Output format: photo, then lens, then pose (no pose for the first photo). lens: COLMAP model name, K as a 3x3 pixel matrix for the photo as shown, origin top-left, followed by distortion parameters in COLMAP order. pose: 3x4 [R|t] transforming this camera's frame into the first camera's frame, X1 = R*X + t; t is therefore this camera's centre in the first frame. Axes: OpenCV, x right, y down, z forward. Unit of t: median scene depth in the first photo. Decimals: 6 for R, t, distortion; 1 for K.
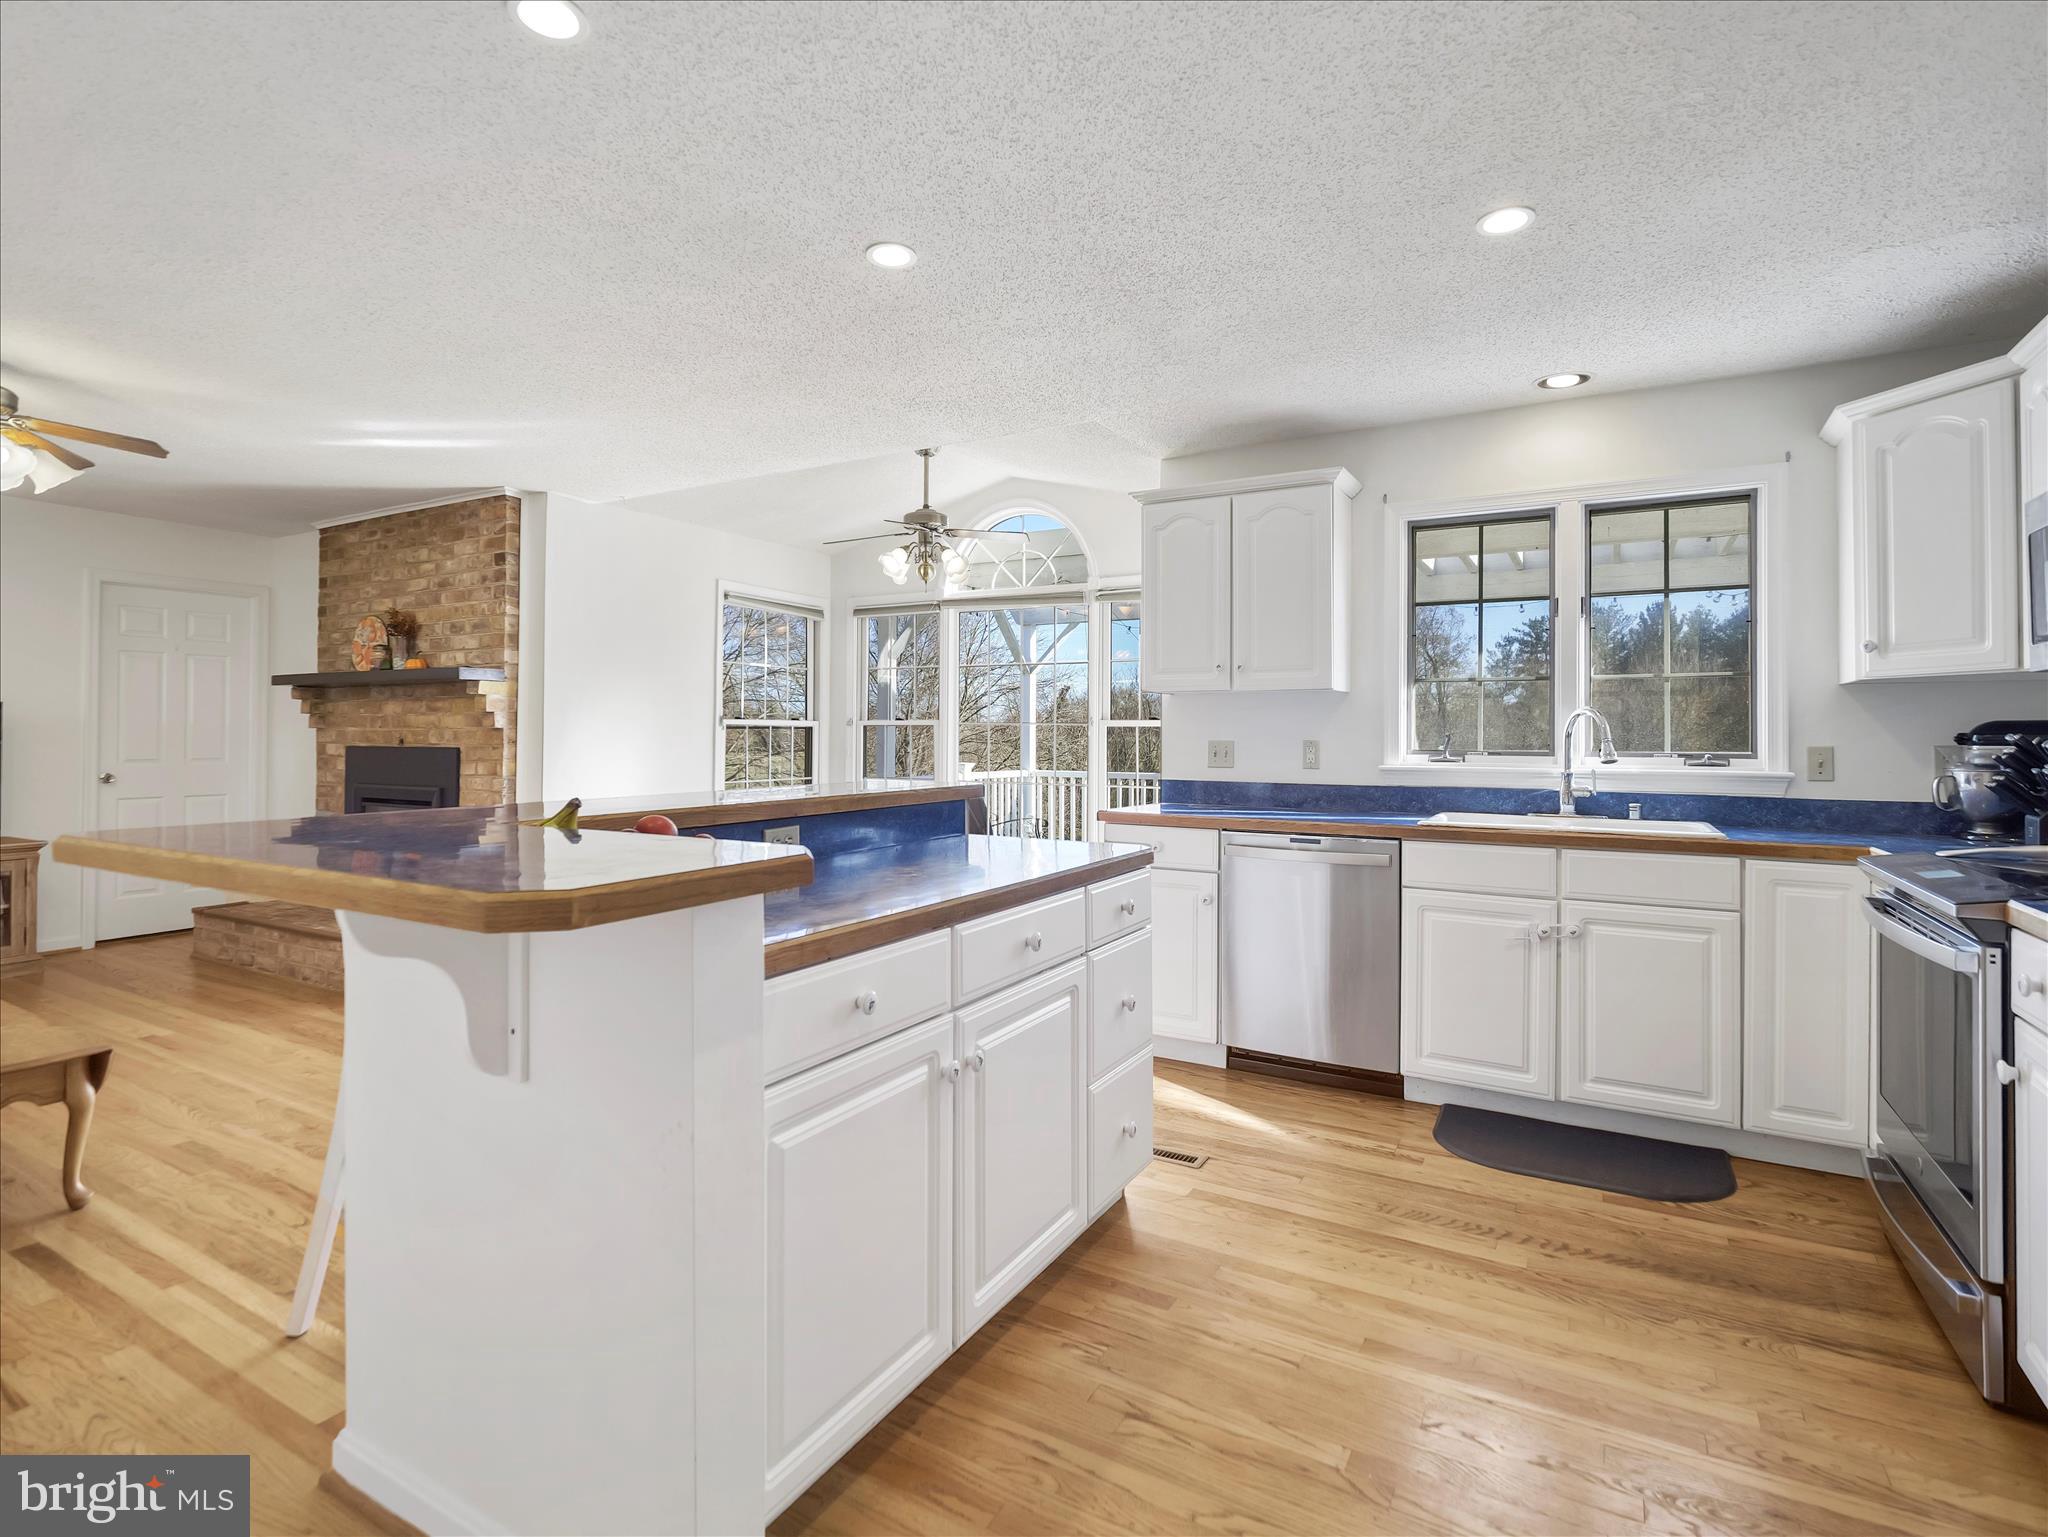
lens RADIAL K [[1014.7, 0, 1021.5], [0, 1014.7, 728.6], [0, 0, 1]] dist [-0.001496, -0.000174]
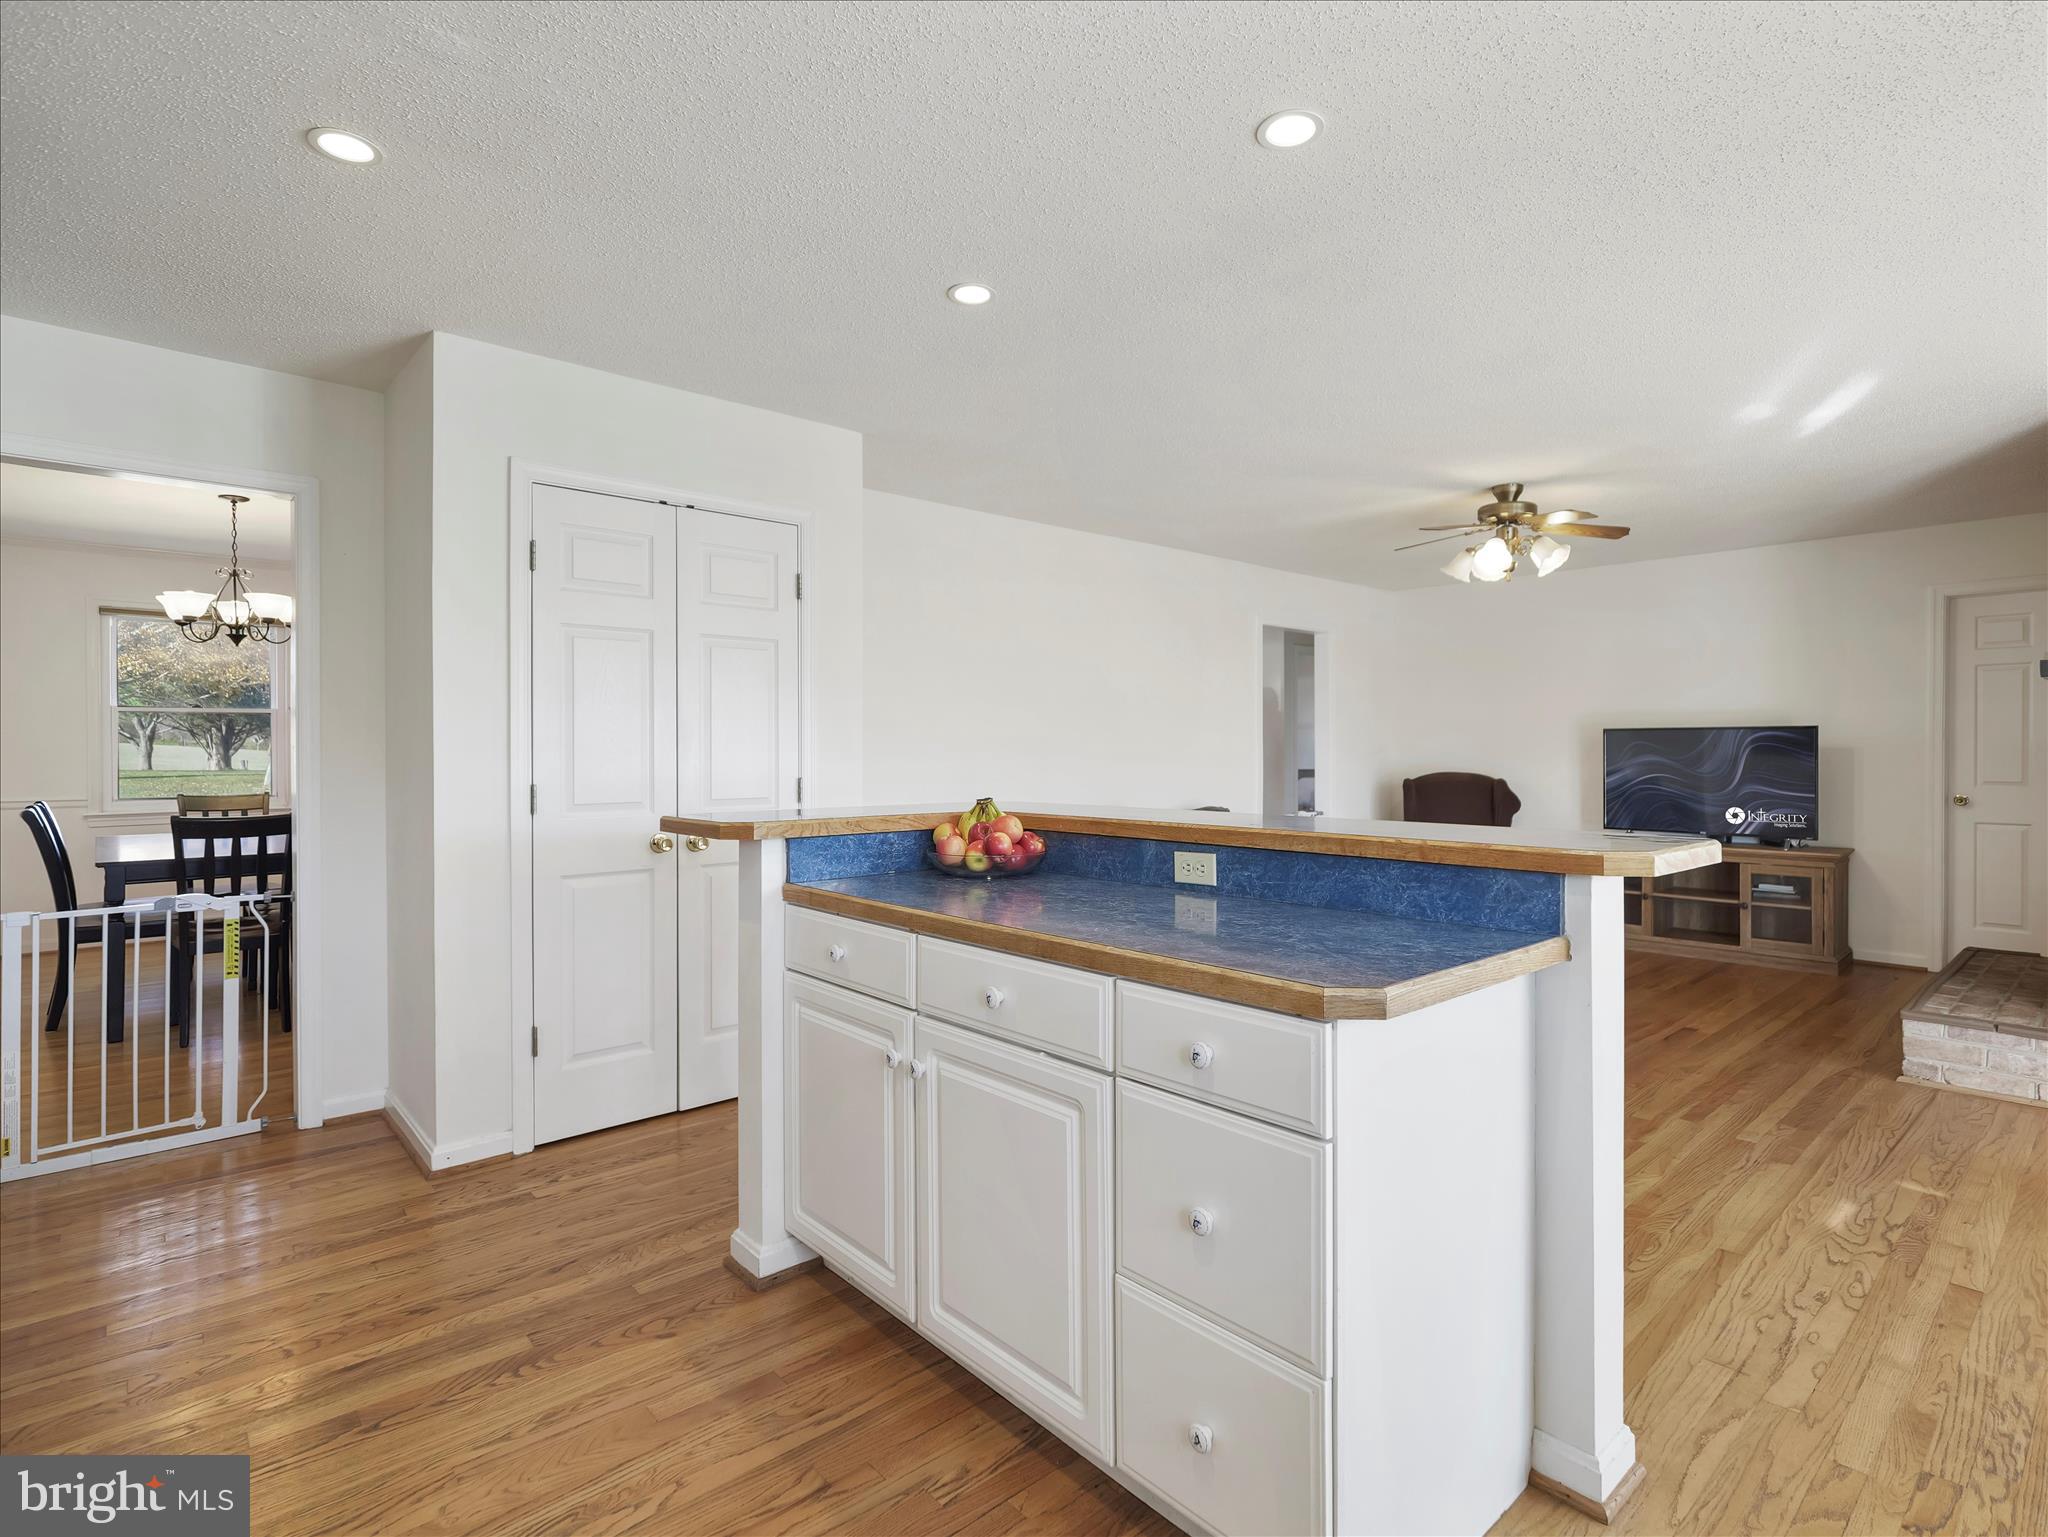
lens RADIAL K [[1012.9, 0, 1002.8], [0, 1012.9, 761.3], [0, 0, 1]] dist [-0.003405, 0.000010]
pose [[-0.333332, 0.005662, -0.942792, 0.328865], [0.010342, 0.999944, 0.002348, 0.003893], [0.942753, -0.008967, -0.333372, 0.522546]]
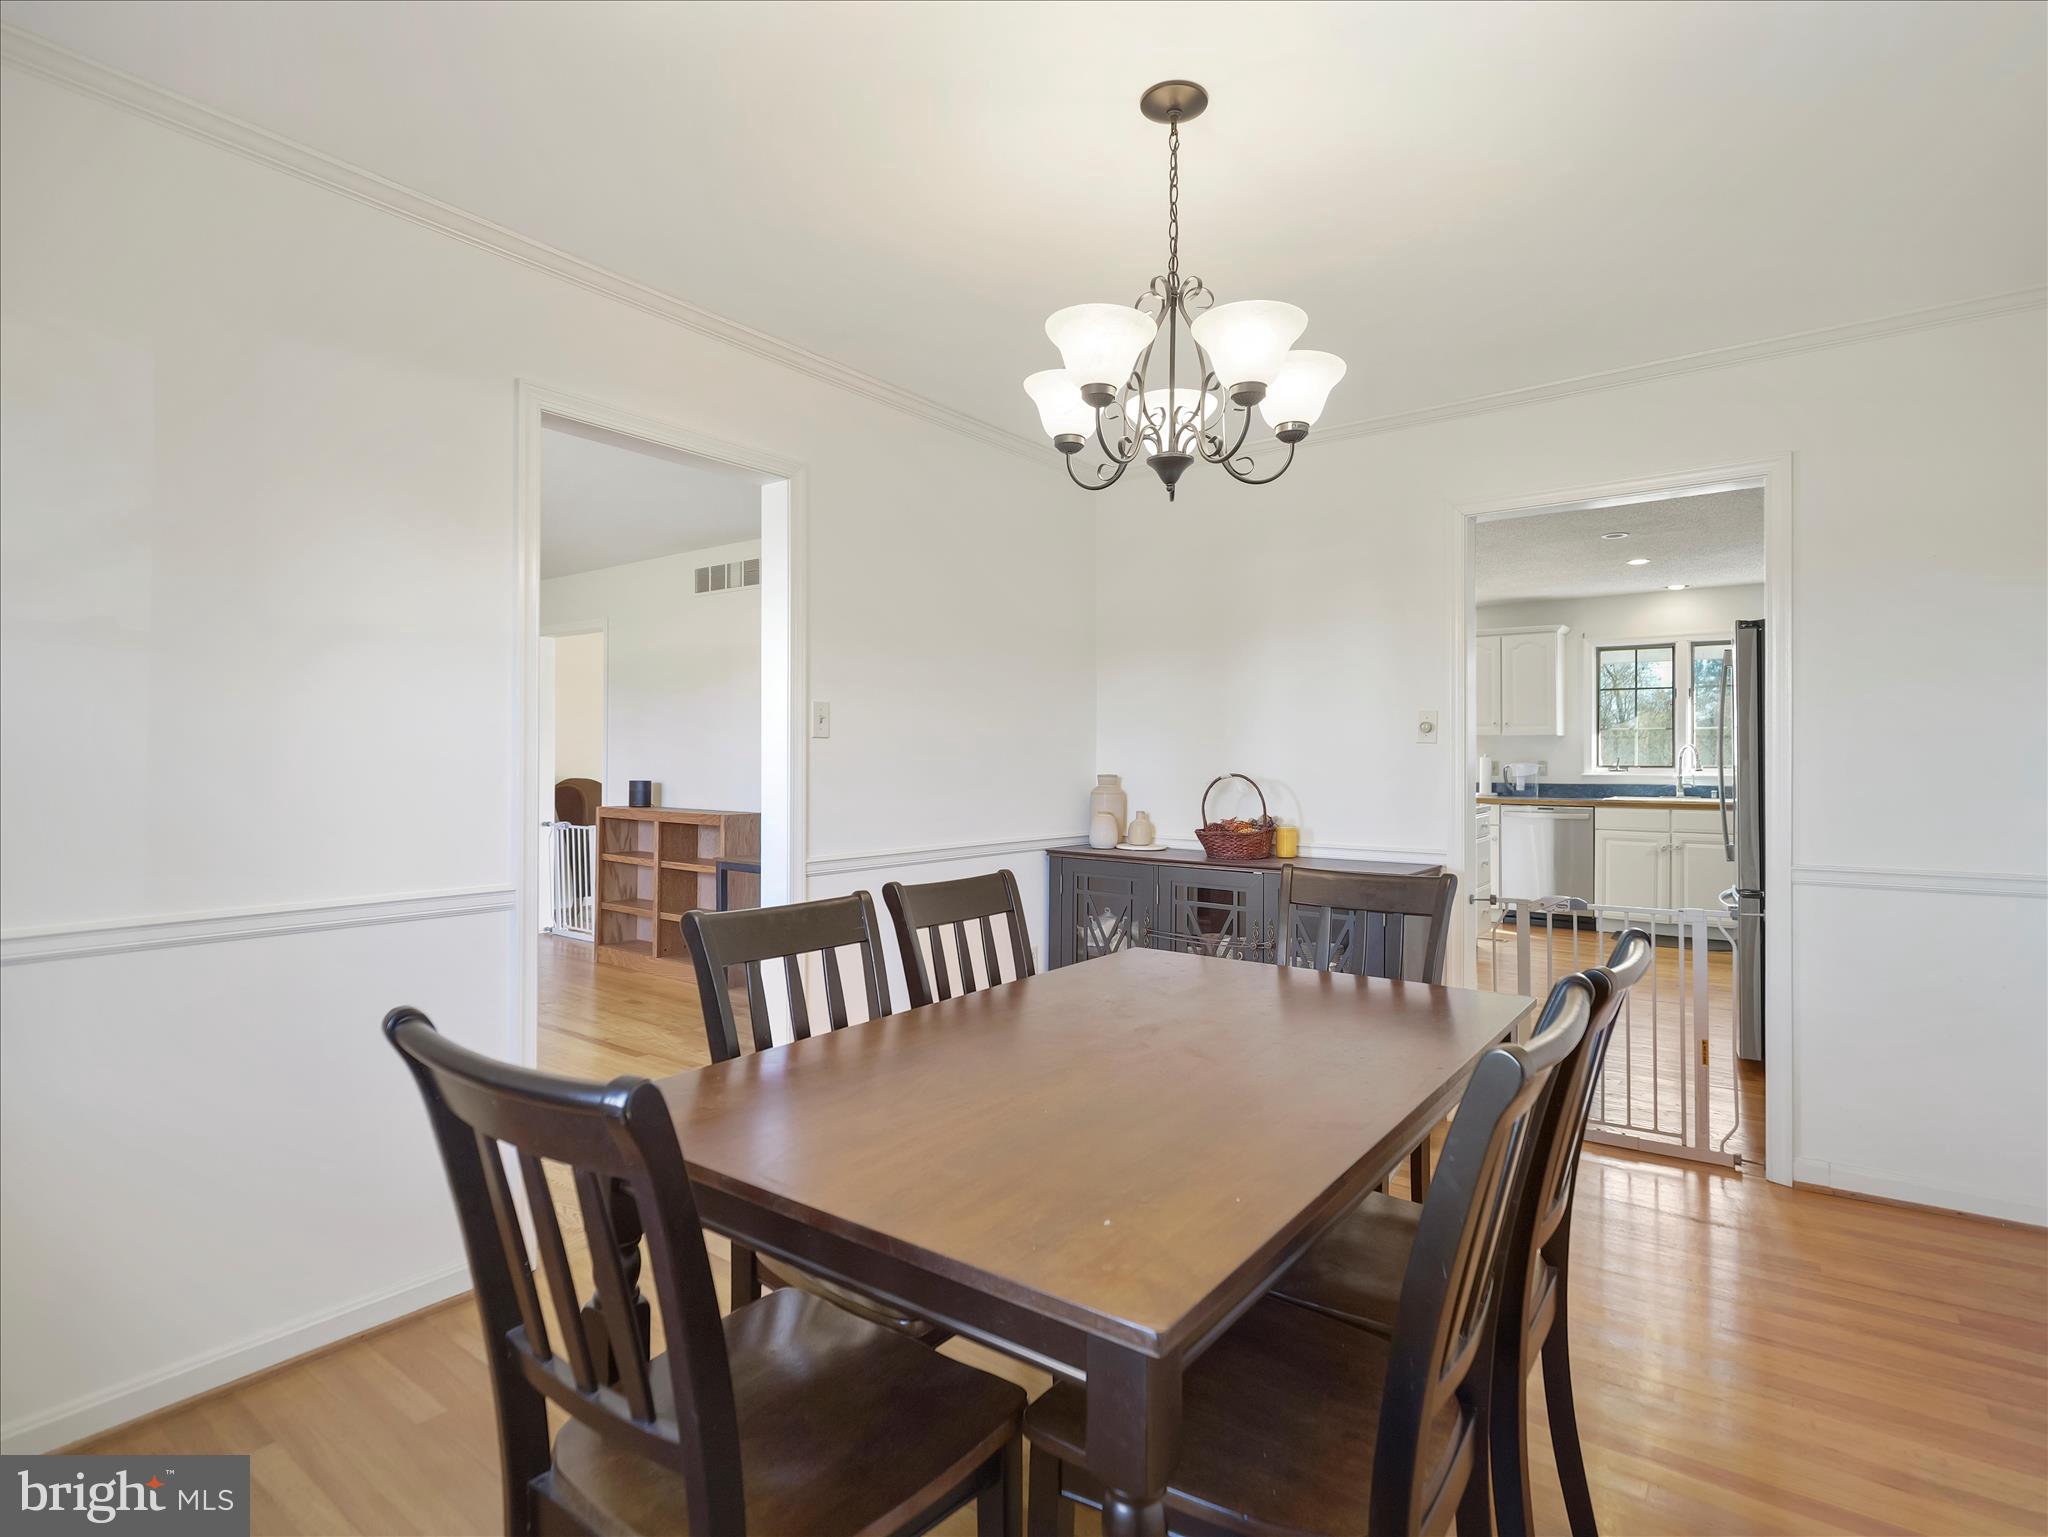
lens RADIAL K [[1018.4, 0, 1025.4], [0, 1018.4, 751.4], [0, 0, 1]] dist [-0.001368, -0.001545]
pose [[0.991202, -0.002219, -0.132337, -0.345027], [0.003056, 0.999977, 0.006127, -0.016019], [0.132320, -0.006478, 0.991186, -0.835297]]
